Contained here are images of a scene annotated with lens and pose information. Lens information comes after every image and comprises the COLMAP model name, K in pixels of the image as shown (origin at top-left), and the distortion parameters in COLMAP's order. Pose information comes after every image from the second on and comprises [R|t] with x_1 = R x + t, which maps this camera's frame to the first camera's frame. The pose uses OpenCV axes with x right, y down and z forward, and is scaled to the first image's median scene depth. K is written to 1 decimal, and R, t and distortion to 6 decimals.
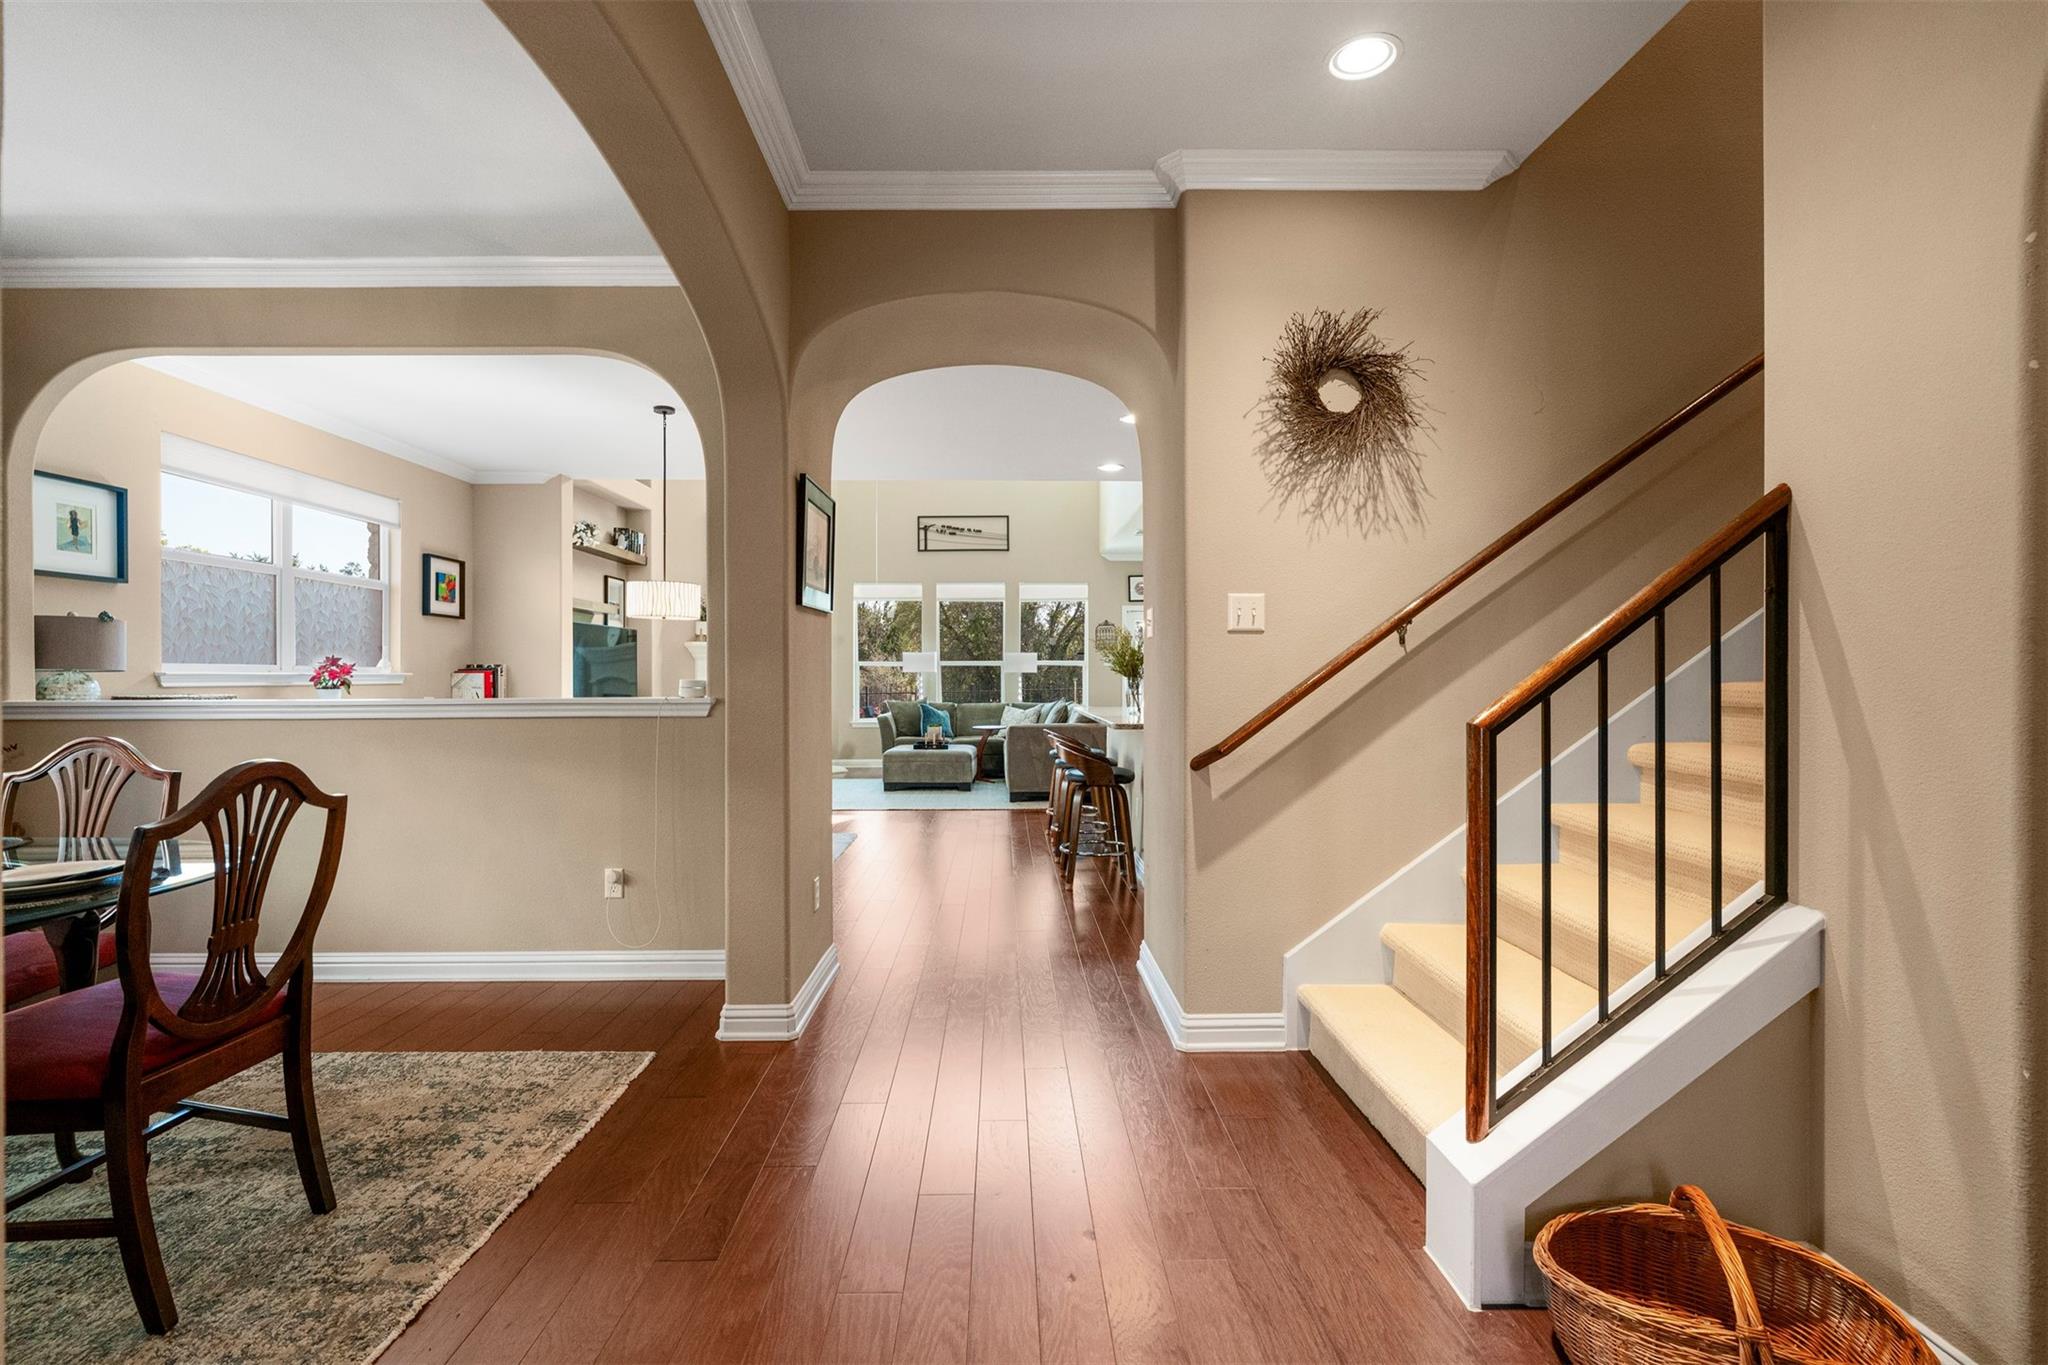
lens RADIAL K [[931.9, 0, 1018.6], [0, 931.9, 679.3], [0, 0, 1]] dist [-0.008540, 0.004694]
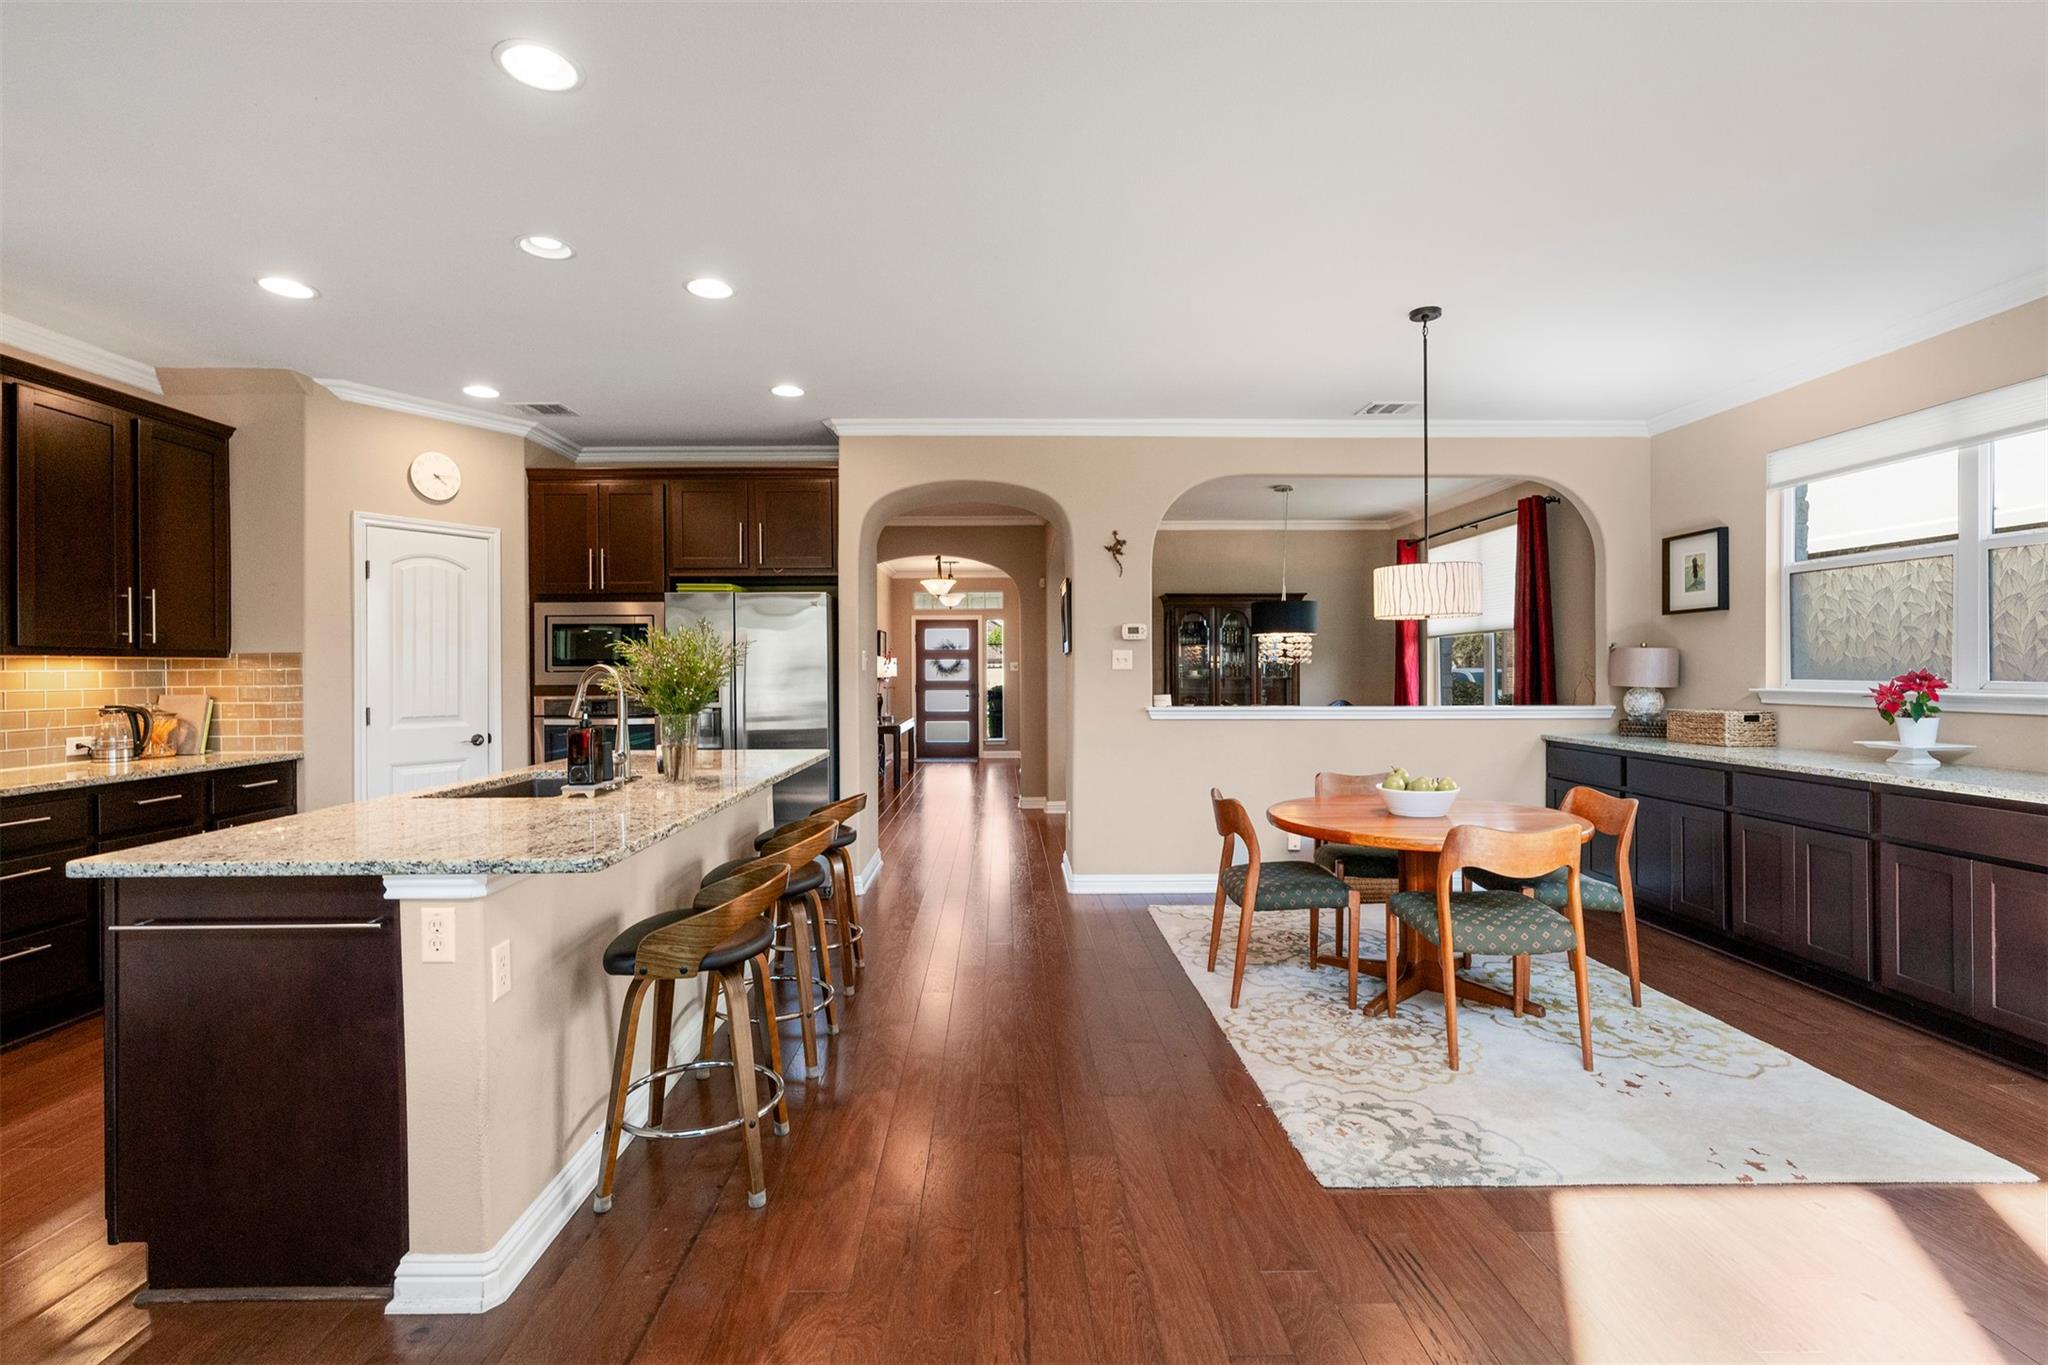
lens RADIAL K [[931.9, 0, 1006.1], [0, 931.9, 670.1], [0, 0, 1]] dist [-0.008540, 0.004694]
pose [[-0.999864, 0.007245, 0.014848, -0.037384], [0.007301, 0.999966, 0.003753, -0.014601], [-0.014820, 0.003861, -0.999883, 0.776811]]
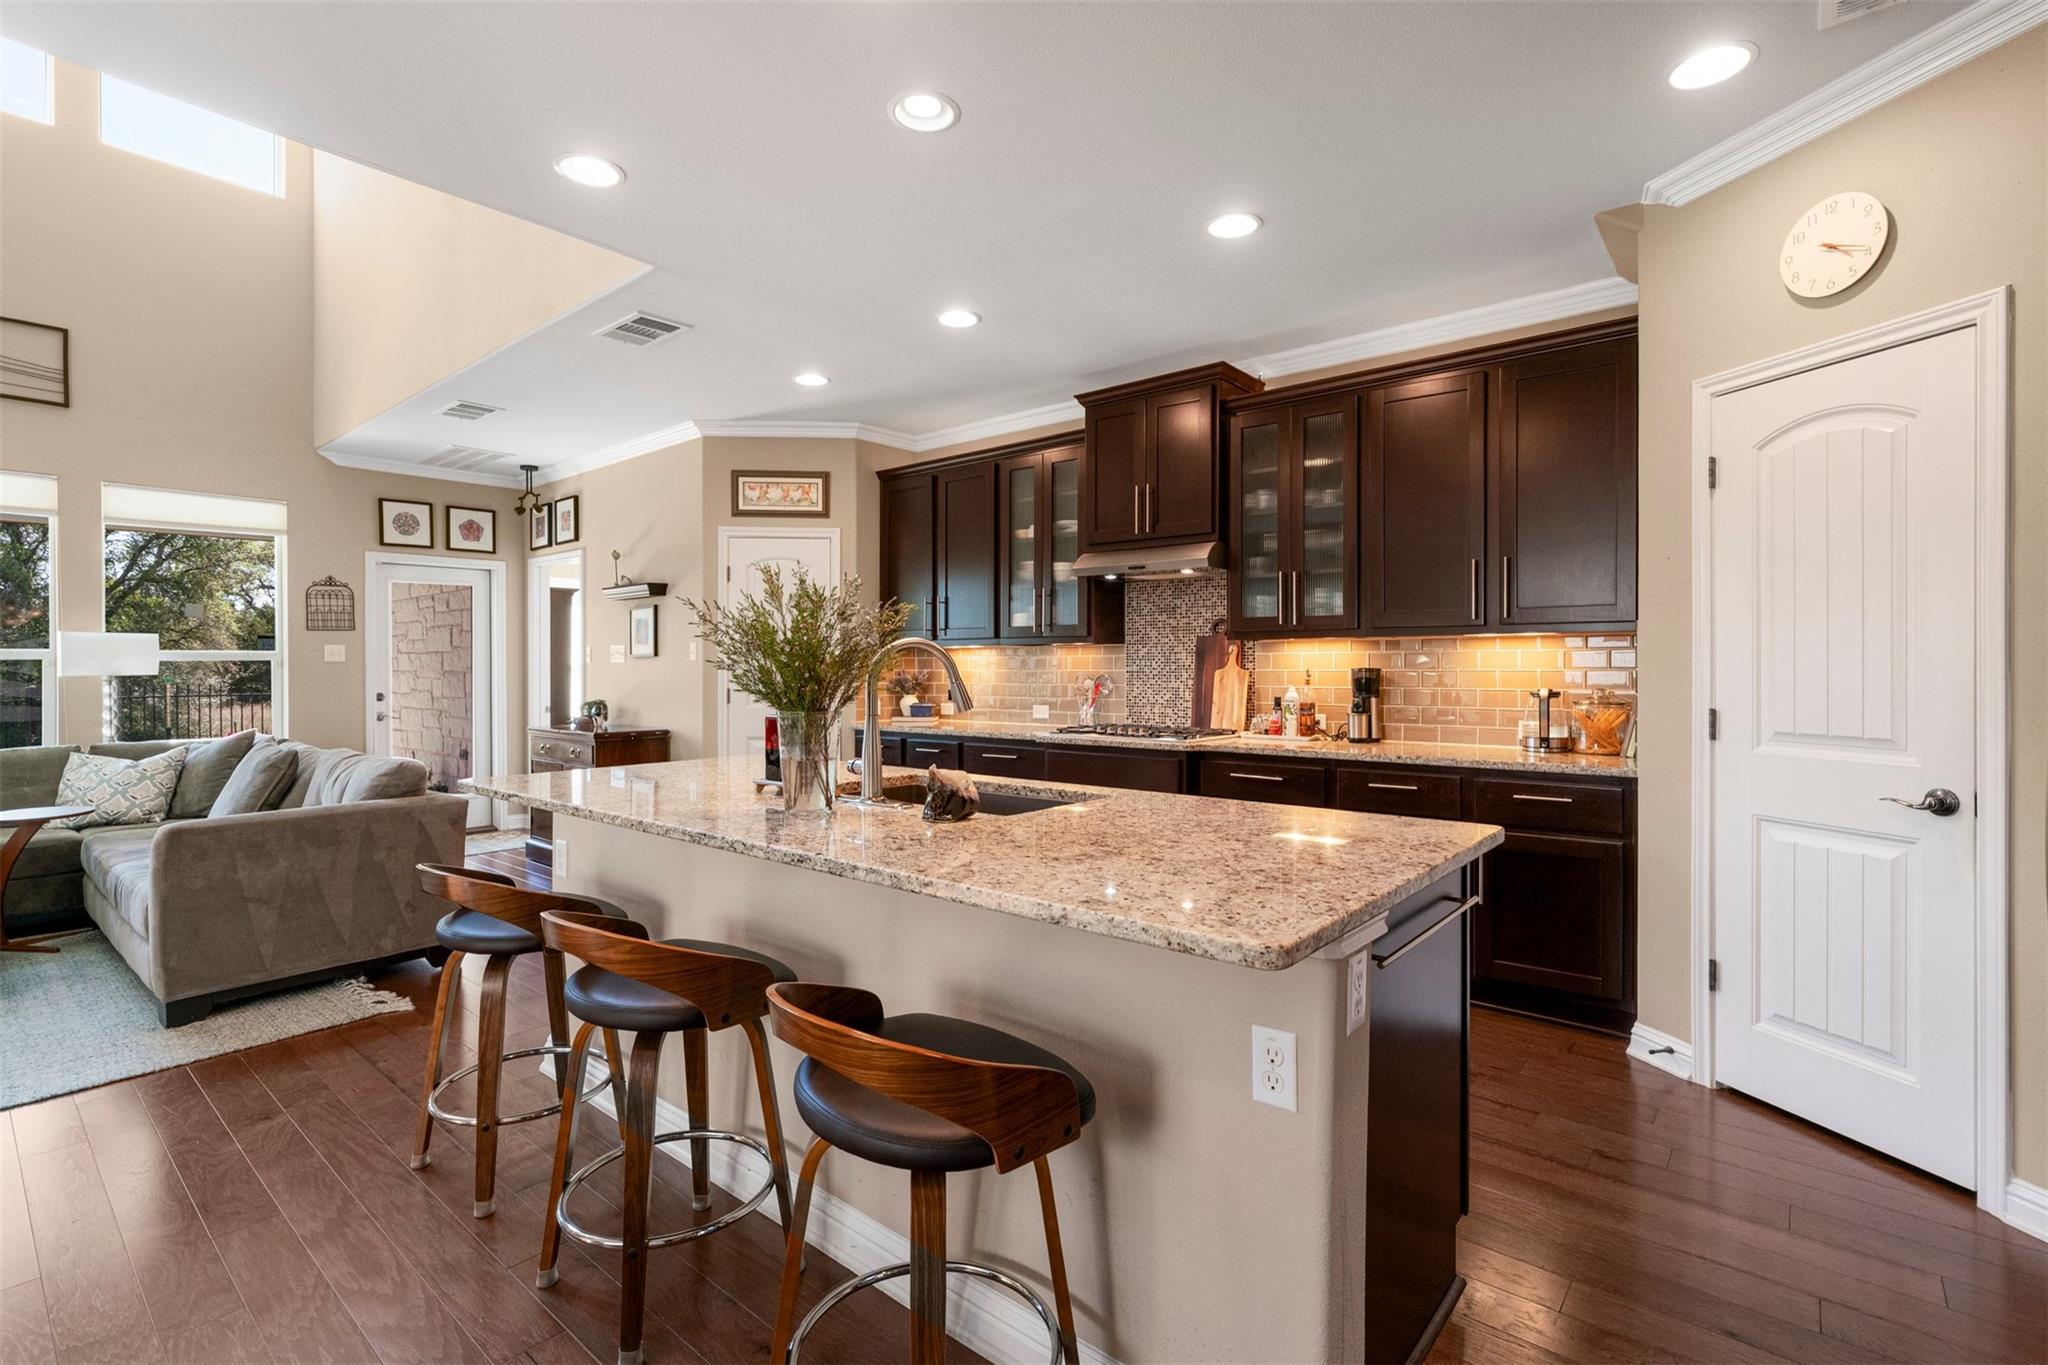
lens RADIAL K [[931.9, 0, 1015.7], [0, 931.9, 668.1], [0, 0, 1]] dist [-0.008540, 0.004694]
pose [[0.658394, -0.001079, 0.752673, -0.047533], [0.002520, 0.999997, -0.000771, -0.009567], [-0.752670, 0.002404, 0.658394, 0.356813]]
